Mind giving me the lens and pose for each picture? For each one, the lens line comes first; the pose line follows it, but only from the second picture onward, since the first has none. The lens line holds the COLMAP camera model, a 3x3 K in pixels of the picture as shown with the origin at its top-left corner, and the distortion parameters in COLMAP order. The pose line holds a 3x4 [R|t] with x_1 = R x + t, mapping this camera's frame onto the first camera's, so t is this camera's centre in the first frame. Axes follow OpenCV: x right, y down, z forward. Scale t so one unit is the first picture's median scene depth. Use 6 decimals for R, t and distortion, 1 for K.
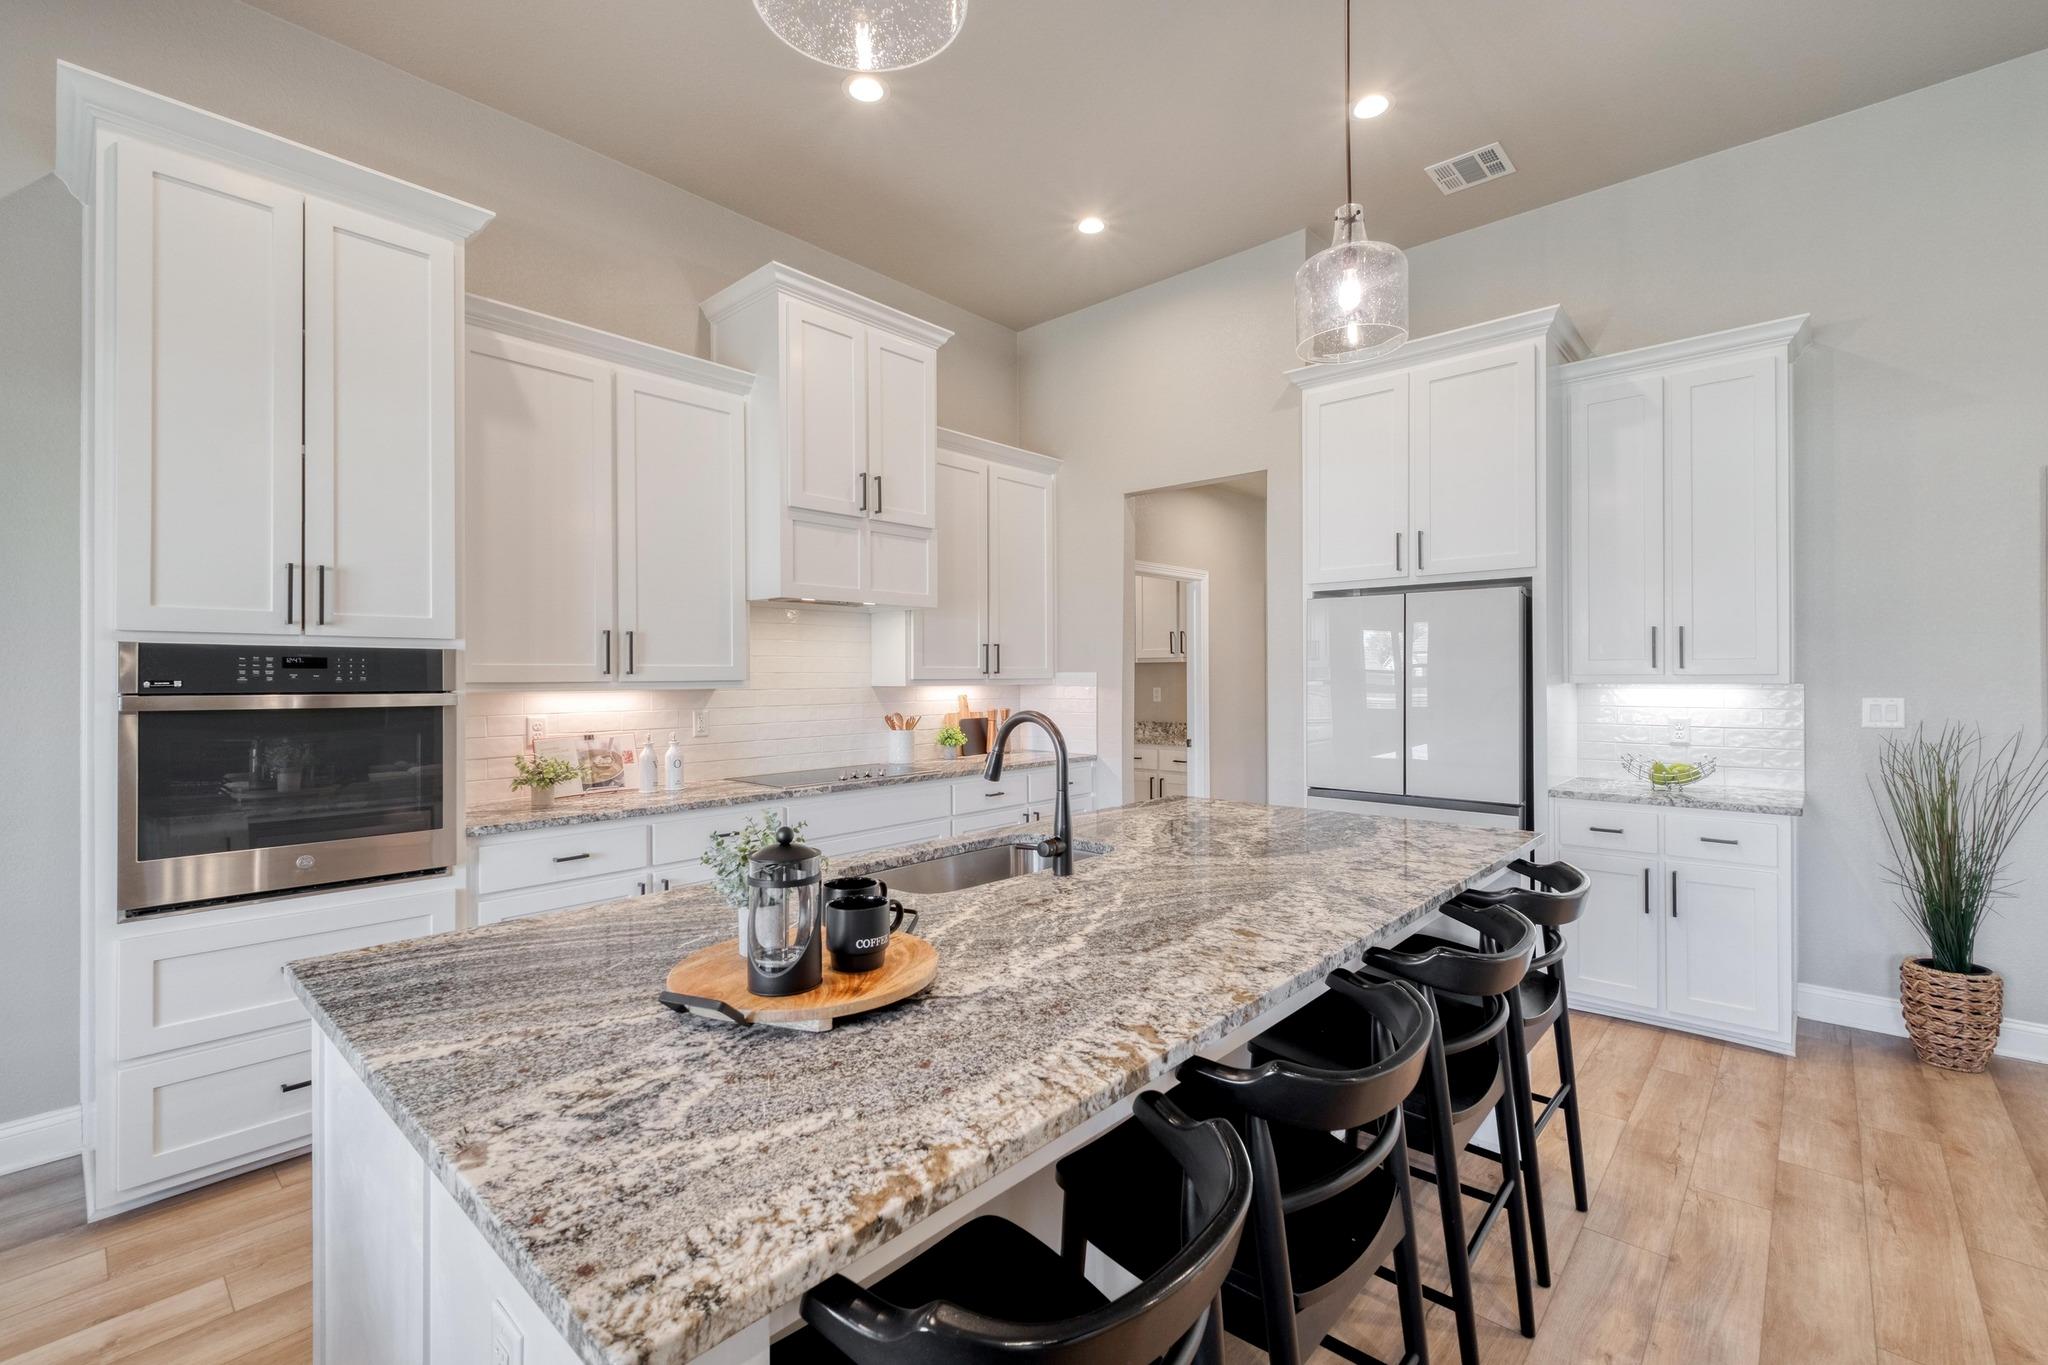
lens RADIAL K [[881.3, 0, 1031.4], [0, 881.3, 675.0], [0, 0, 1]] dist [0.007294, -0.005133]
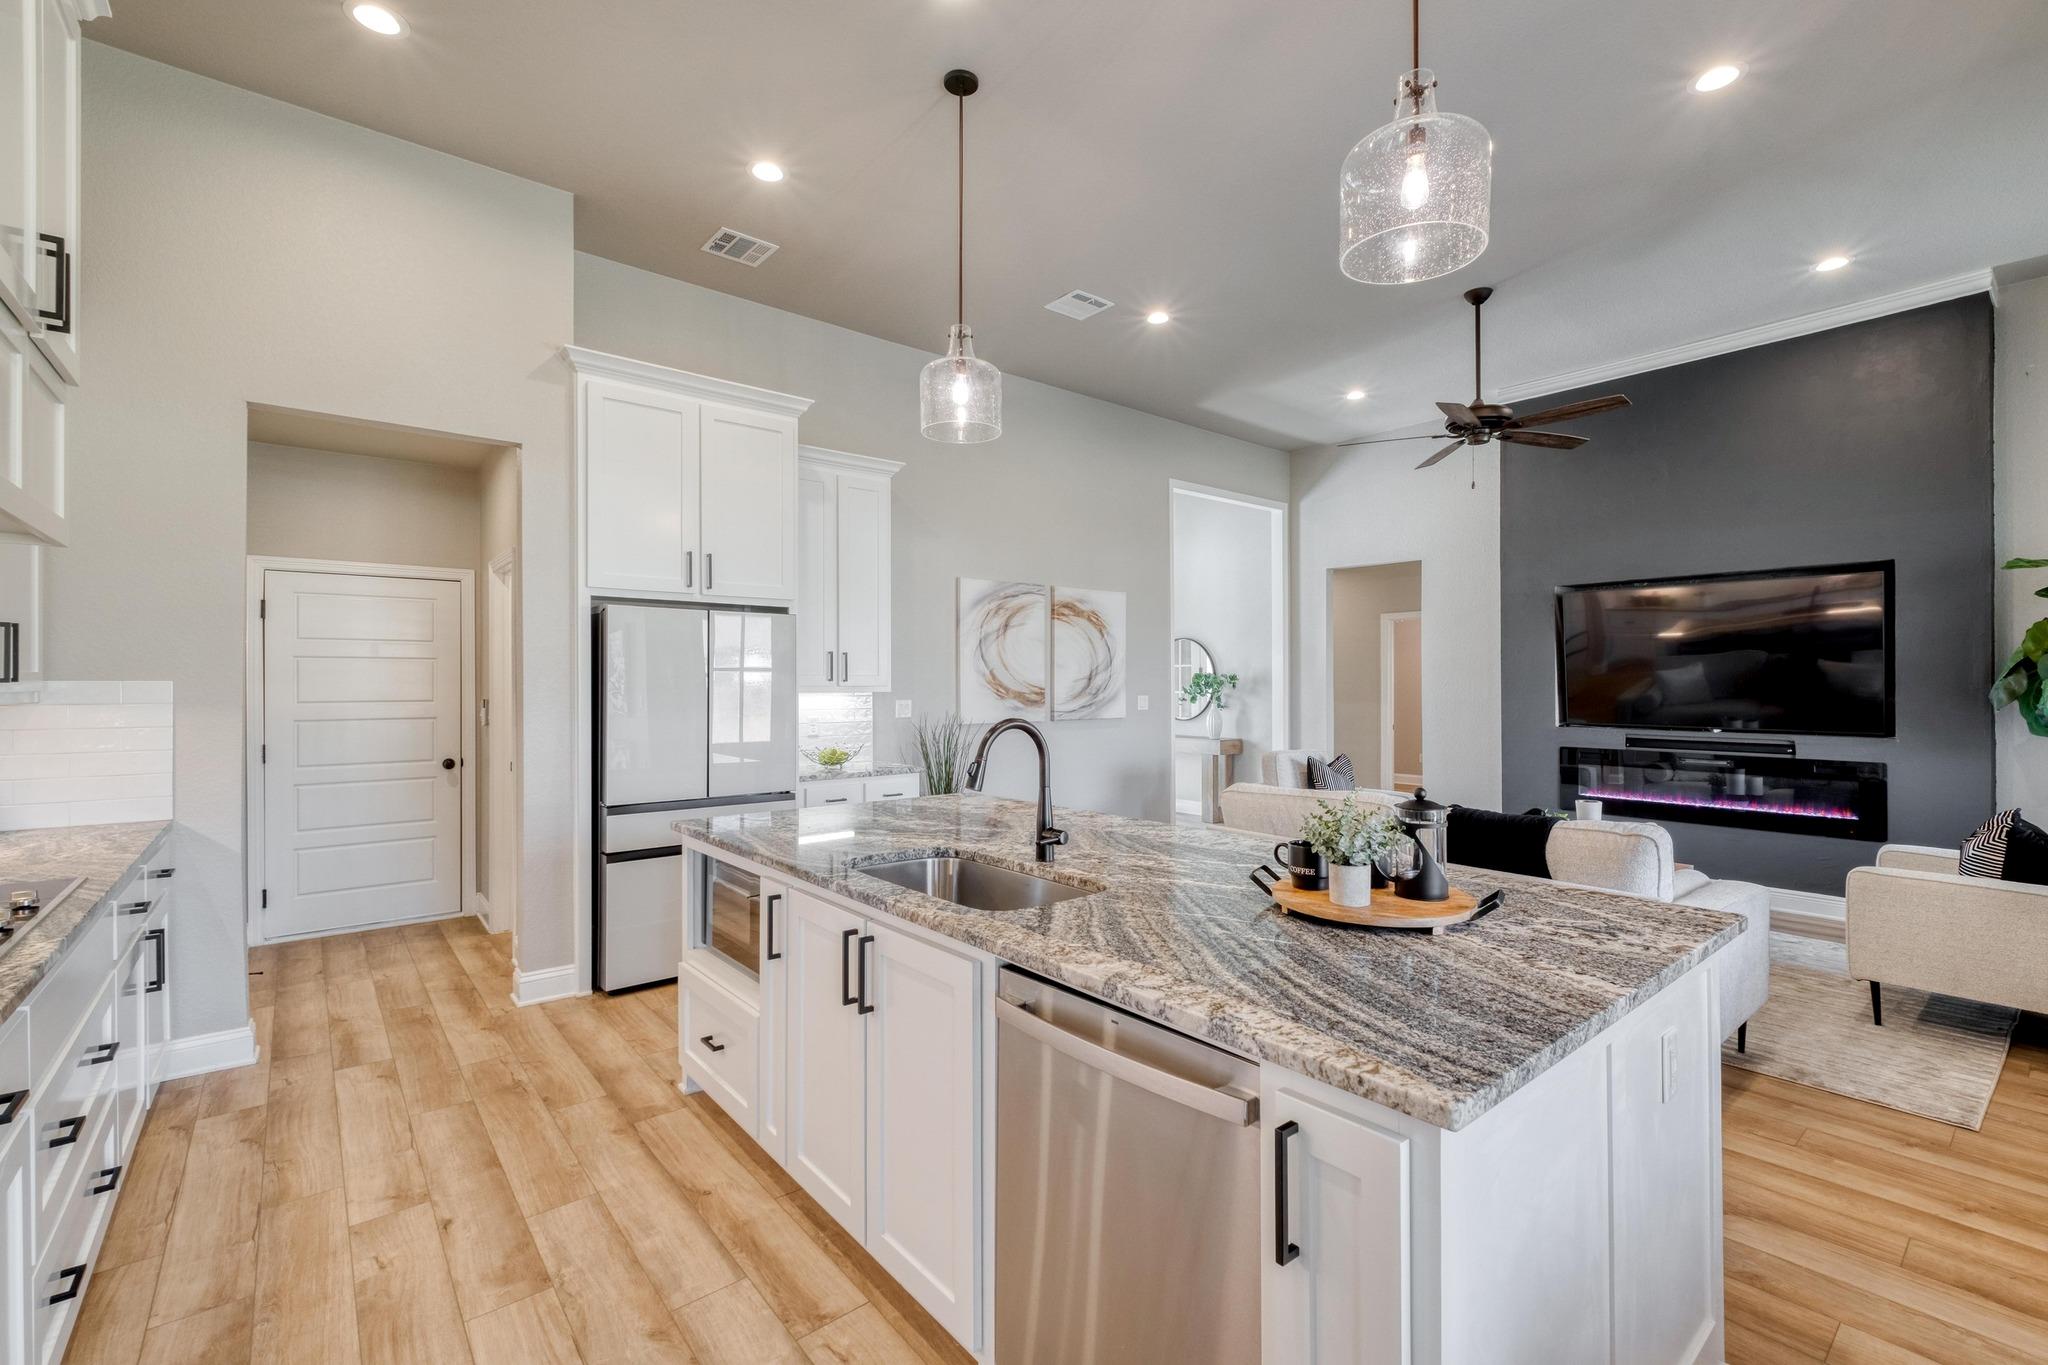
lens RADIAL K [[881.3, 0, 1035.2], [0, 881.3, 688.9], [0, 0, 1]] dist [0.007294, -0.005133]
pose [[0.144278, 0.000001, 0.989537, -0.633375], [0.001192, 0.999999, -0.000175, 0.003621], [-0.989536, 0.001204, 0.144278, 0.496915]]
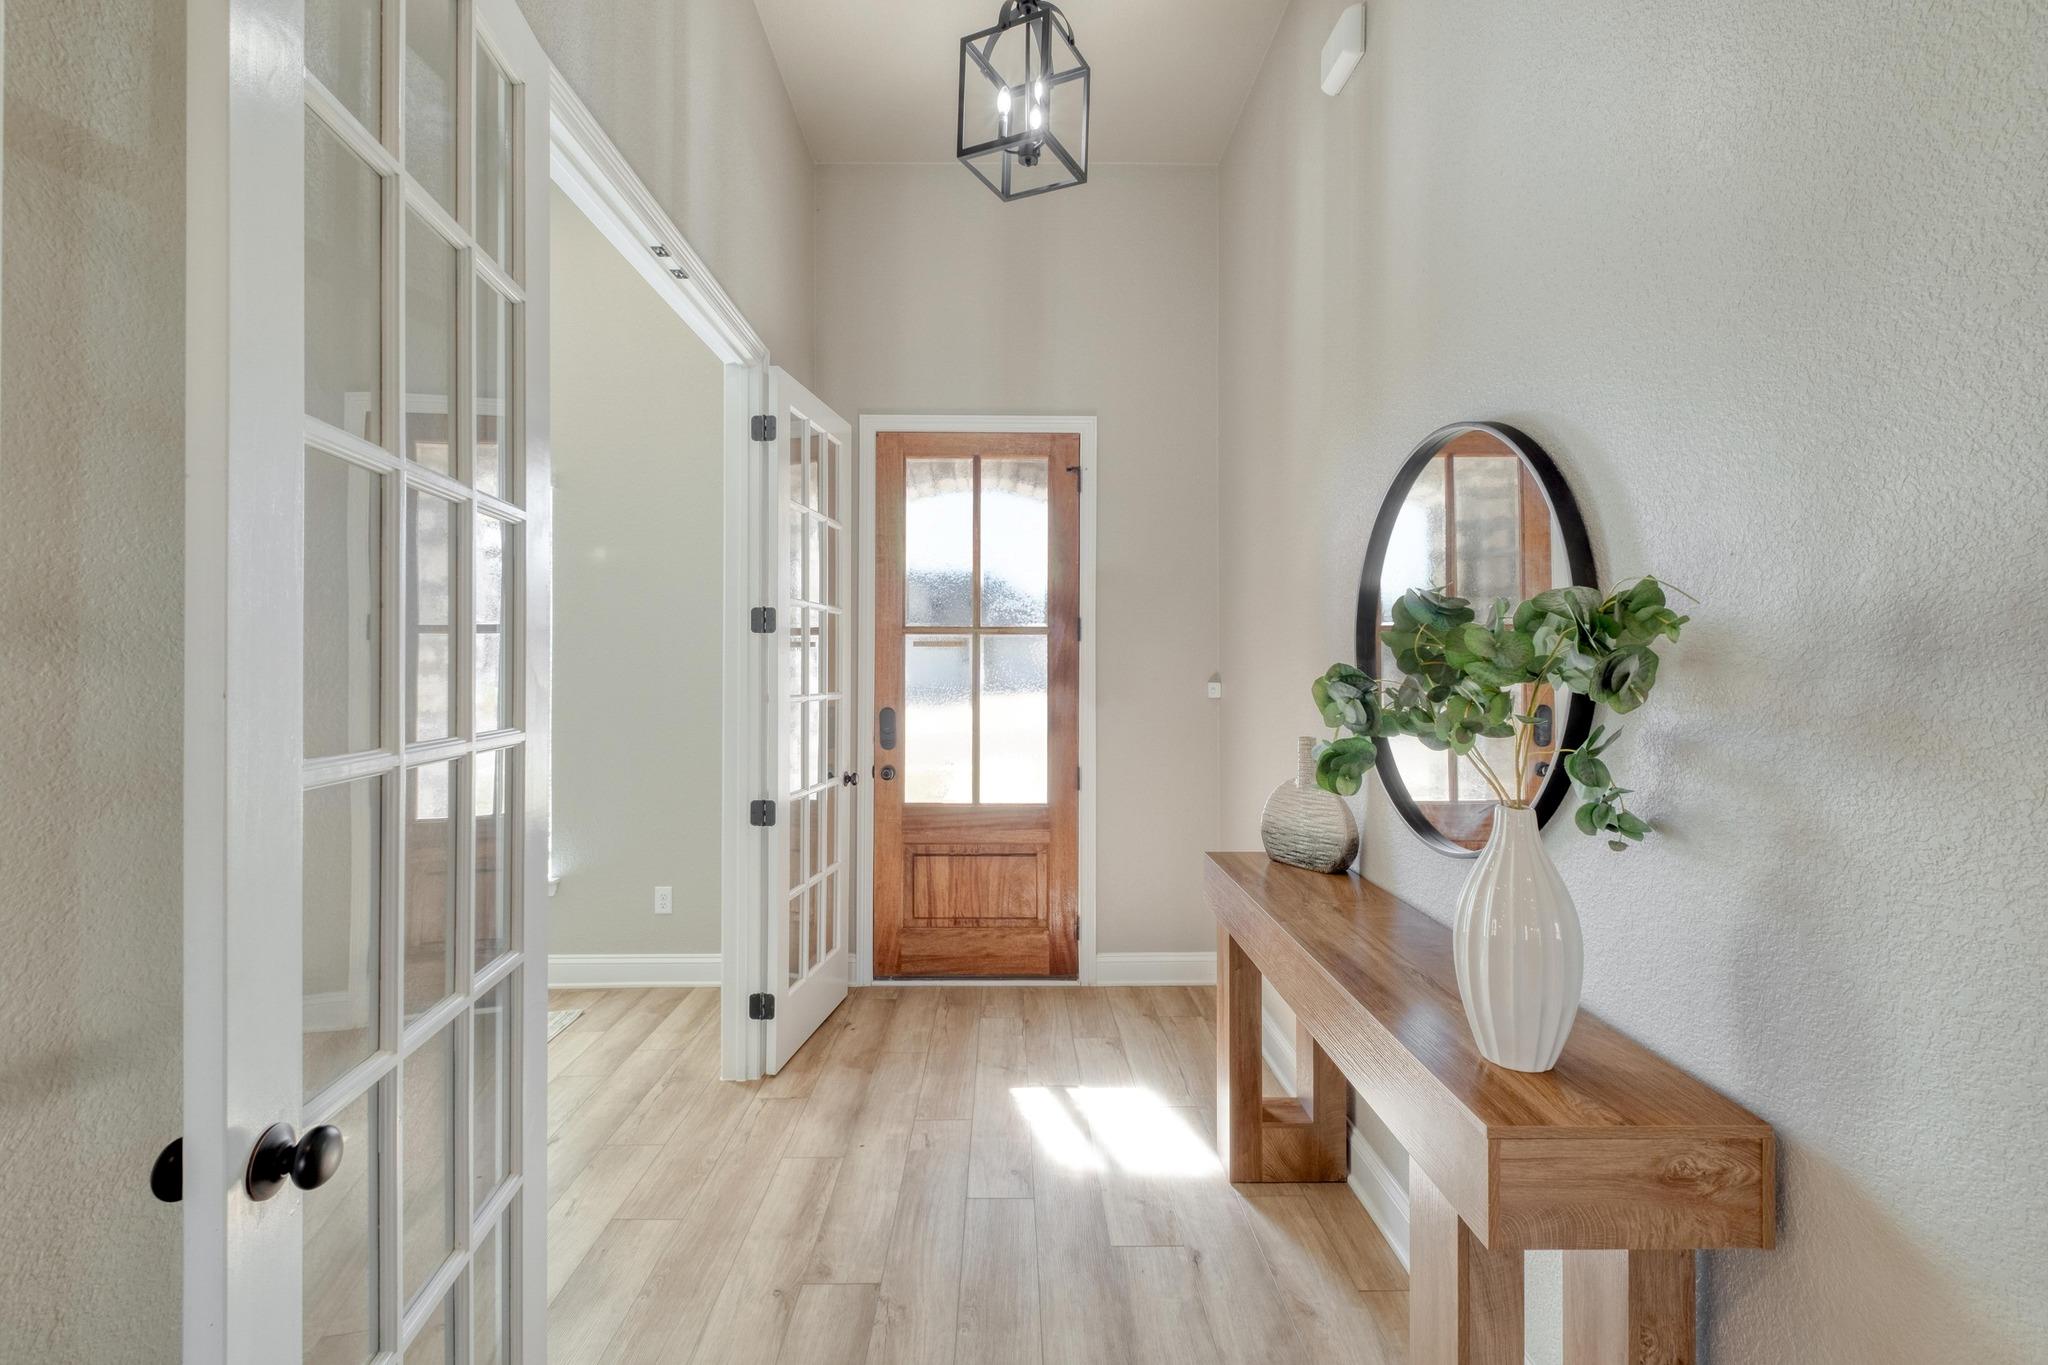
lens RADIAL K [[881.3, 0, 1023.2], [0, 881.3, 669.8], [0, 0, 1]] dist [0.007294, -0.005133]
pose [[0.729570, 0.005271, 0.683886, 1.538844], [-0.006786, 0.999977, -0.000468, -0.007705], [-0.683873, -0.004299, 0.729588, 0.232432]]
